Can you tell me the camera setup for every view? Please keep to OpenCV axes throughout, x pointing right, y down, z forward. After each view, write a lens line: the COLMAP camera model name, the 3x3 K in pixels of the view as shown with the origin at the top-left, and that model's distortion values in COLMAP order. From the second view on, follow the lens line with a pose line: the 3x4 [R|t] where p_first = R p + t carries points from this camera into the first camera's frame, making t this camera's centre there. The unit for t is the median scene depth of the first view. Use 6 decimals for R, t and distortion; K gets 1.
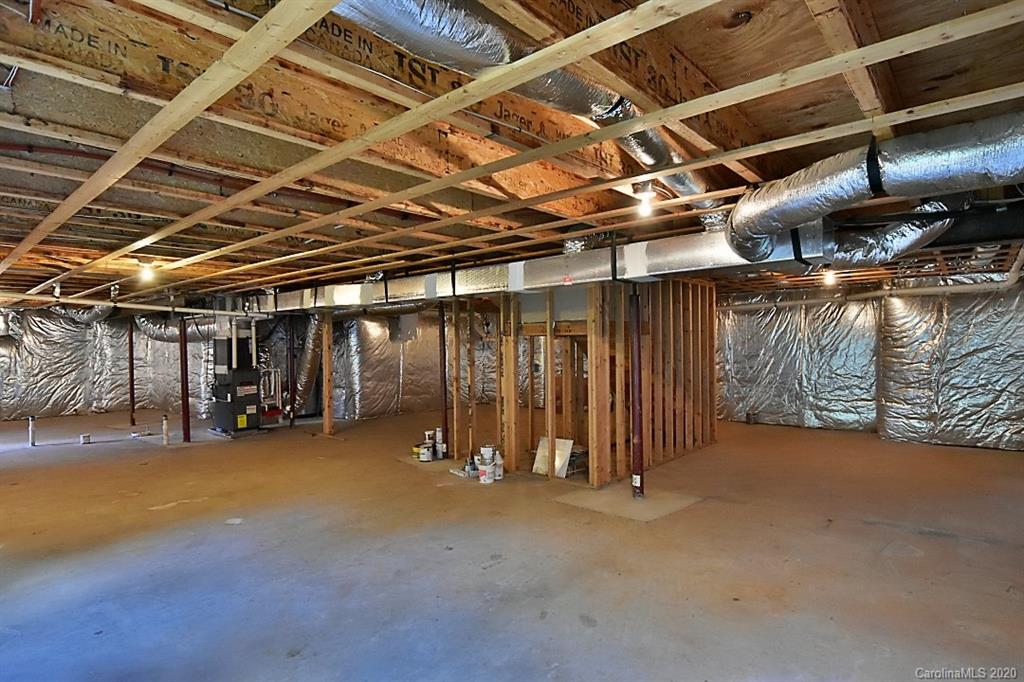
lens RADIAL K [[541.5, 0, 511.2], [0, 541.5, 346.0], [0, 0, 1]] dist [-0.016438, -0.000291]
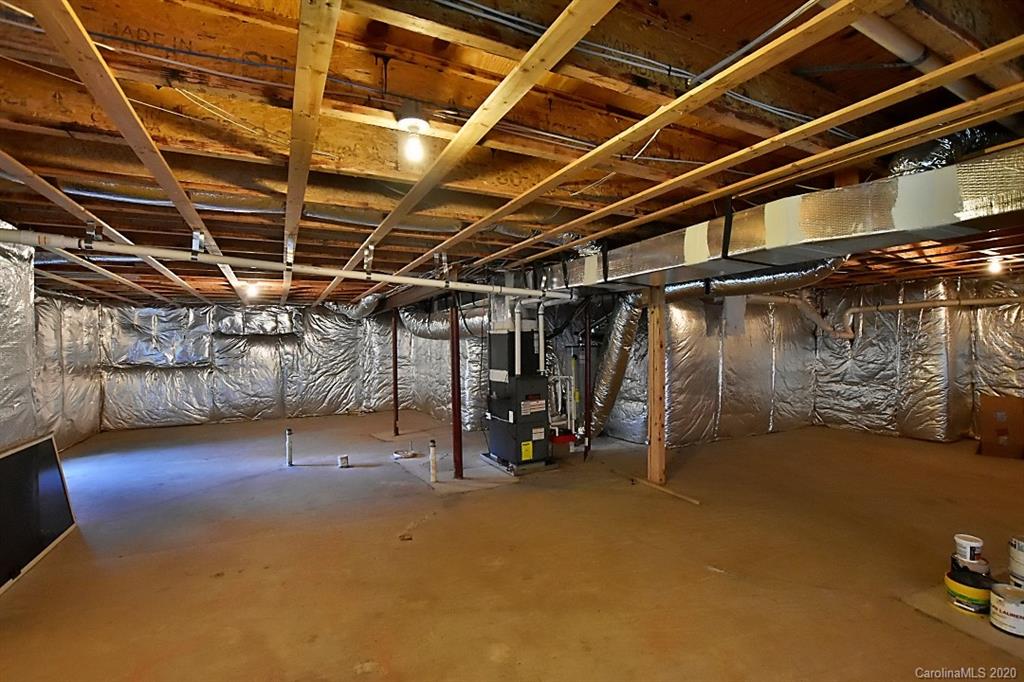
lens RADIAL K [[463.8, 0, 511.6], [0, 463.8, 342.0], [0, 0, 1]] dist [-0.030414, 0.004193]
pose [[0.928656, -0.000549, -0.370941, -0.246541], [-0.001915, 0.999978, -0.006274, 0.001923], [0.370936, 0.006537, 0.928635, 0.362511]]
